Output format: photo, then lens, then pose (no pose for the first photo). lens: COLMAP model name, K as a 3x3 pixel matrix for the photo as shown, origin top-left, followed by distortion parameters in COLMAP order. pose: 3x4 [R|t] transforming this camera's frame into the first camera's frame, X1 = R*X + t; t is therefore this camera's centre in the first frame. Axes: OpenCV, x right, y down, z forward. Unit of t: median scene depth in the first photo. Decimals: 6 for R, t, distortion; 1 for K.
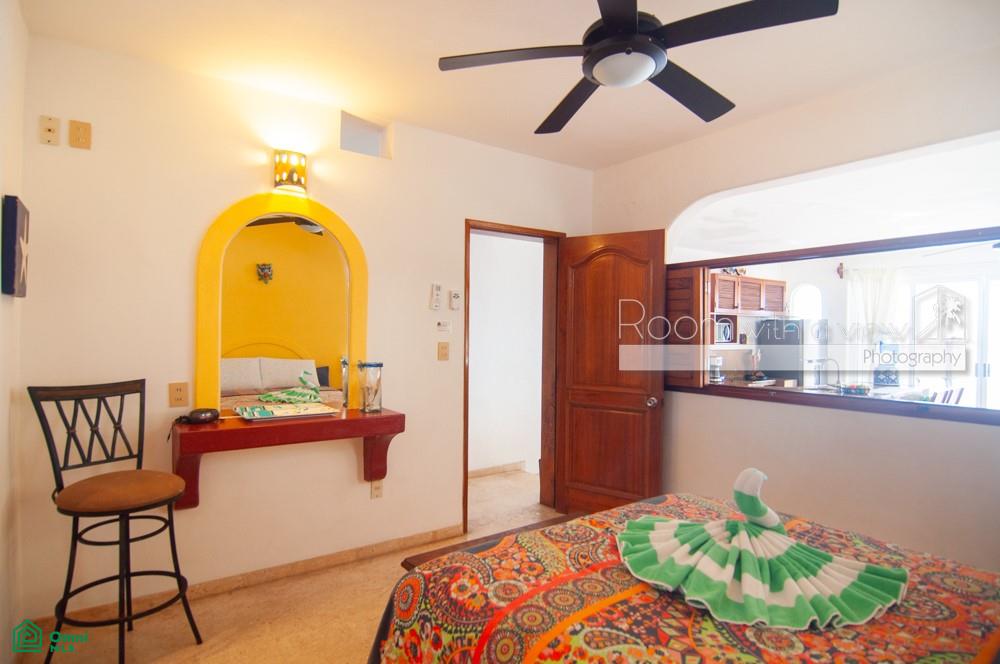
lens RADIAL K [[536.5, 0, 501.6], [0, 536.5, 331.0], [0, 0, 1]] dist [-0.000602, -0.001217]
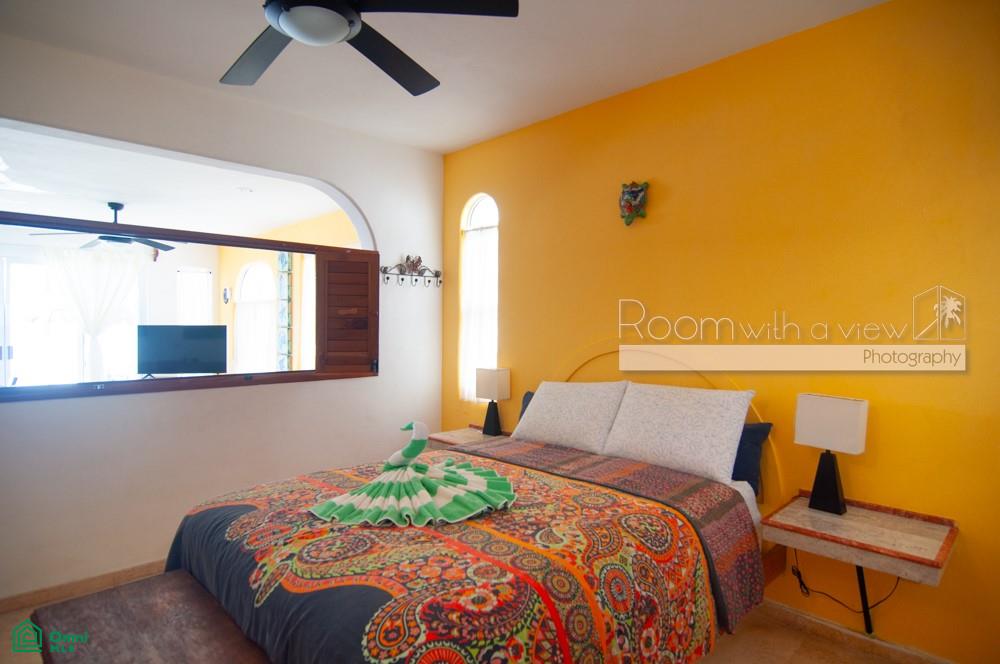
lens RADIAL K [[536.5, 0, 501.7], [0, 536.5, 331.8], [0, 0, 1]] dist [-0.000602, -0.001217]
pose [[-0.136076, -0.019340, 0.990510, -1.018258], [-0.015265, 0.999732, 0.017423, 0.014066], [-0.990581, -0.012749, -0.136335, 1.156444]]
